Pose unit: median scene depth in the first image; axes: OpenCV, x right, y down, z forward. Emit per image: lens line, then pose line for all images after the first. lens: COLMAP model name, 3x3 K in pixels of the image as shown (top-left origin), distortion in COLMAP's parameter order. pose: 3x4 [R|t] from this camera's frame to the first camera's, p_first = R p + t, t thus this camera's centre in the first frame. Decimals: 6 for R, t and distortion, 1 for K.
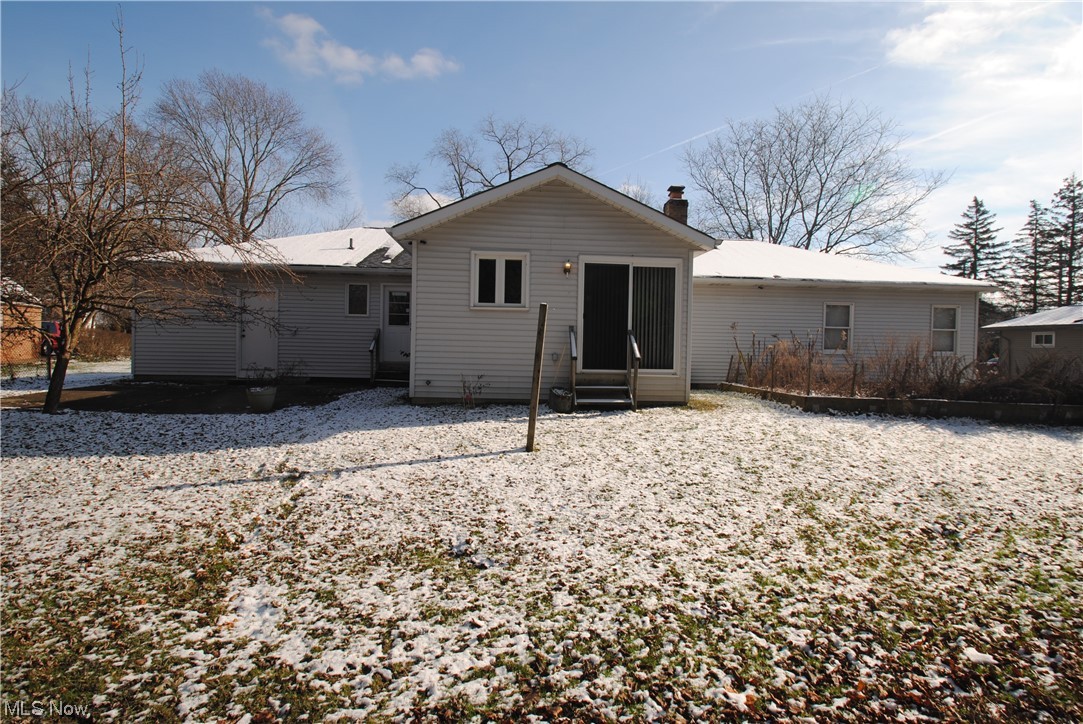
lens RADIAL K [[544.8, 0, 541.5], [0, 544.8, 362.0], [0, 0, 1]] dist [-0.001873, -0.000189]
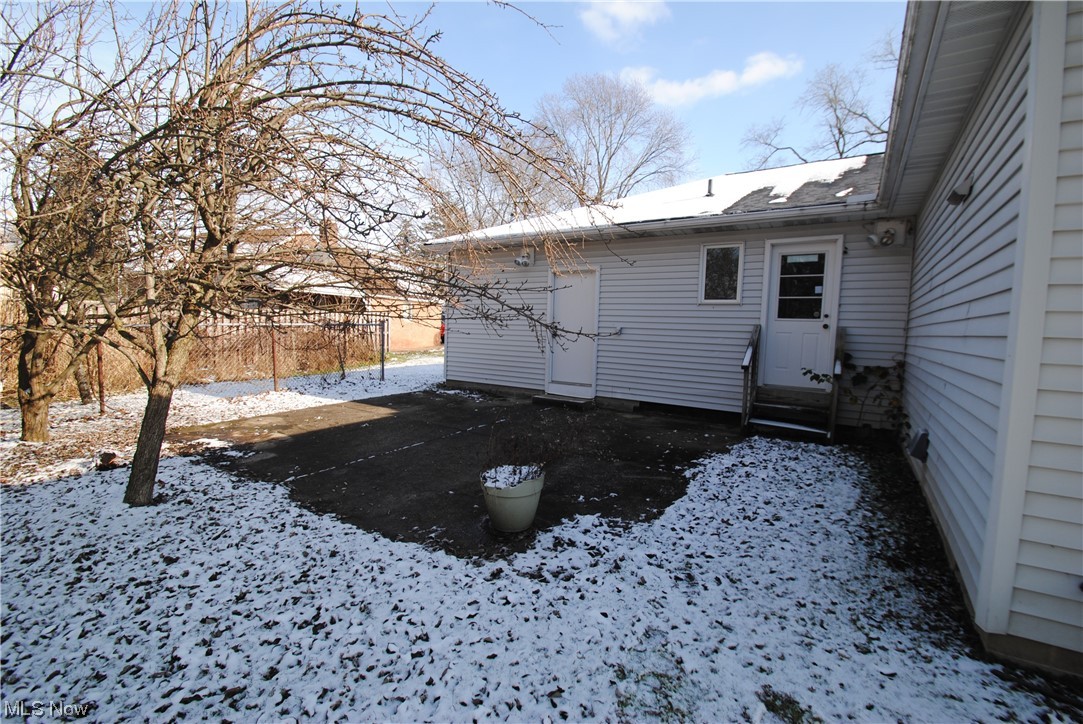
lens RADIAL K [[484.4, 0, 541.5], [0, 484.4, 362.0], [0, 0, 1]] dist [-0.014438, -0.000086]
pose [[0.806414, 0.046802, -0.589497, -0.079788], [-0.028385, 0.998778, 0.040466, -0.016023], [0.590670, -0.015900, 0.806756, 0.205016]]
